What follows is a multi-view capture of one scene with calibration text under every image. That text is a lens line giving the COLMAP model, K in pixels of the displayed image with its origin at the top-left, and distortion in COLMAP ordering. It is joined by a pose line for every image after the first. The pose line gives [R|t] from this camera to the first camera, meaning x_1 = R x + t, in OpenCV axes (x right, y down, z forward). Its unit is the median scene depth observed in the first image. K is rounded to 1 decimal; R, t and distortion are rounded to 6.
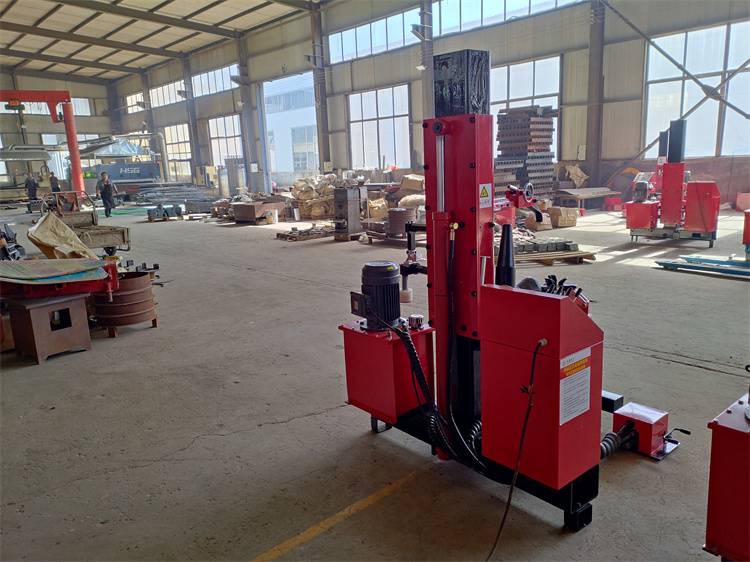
lens RADIAL K [[590.8, 0, 375.0], [0, 590.8, 281.0], [0, 0, 1]] dist [0.031026, 0.001821]
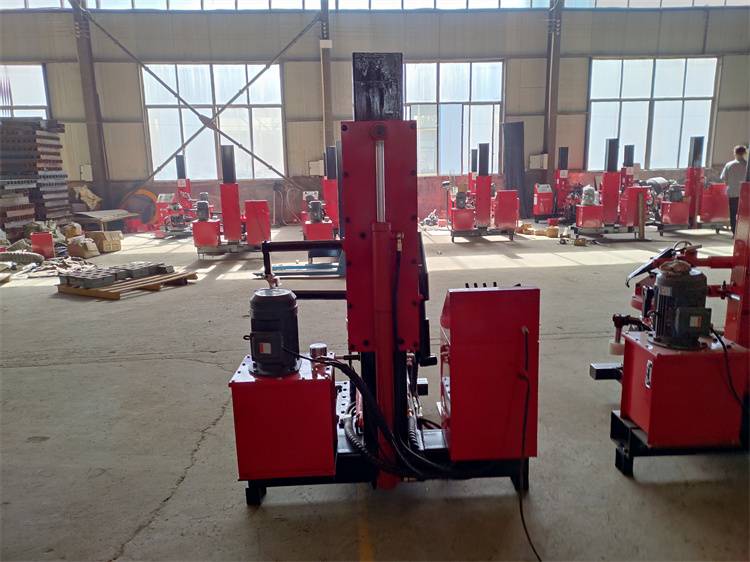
lens RADIAL K [[580.3, 0, 406.2], [0, 580.3, 284.3], [0, 0, 1]] dist [0.003689, -0.003901]
pose [[0.597324, -0.128355, 0.791662, -0.107545], [0.154068, 0.987089, 0.043793, -0.009155], [-0.787062, 0.095811, 0.609387, 0.082790]]
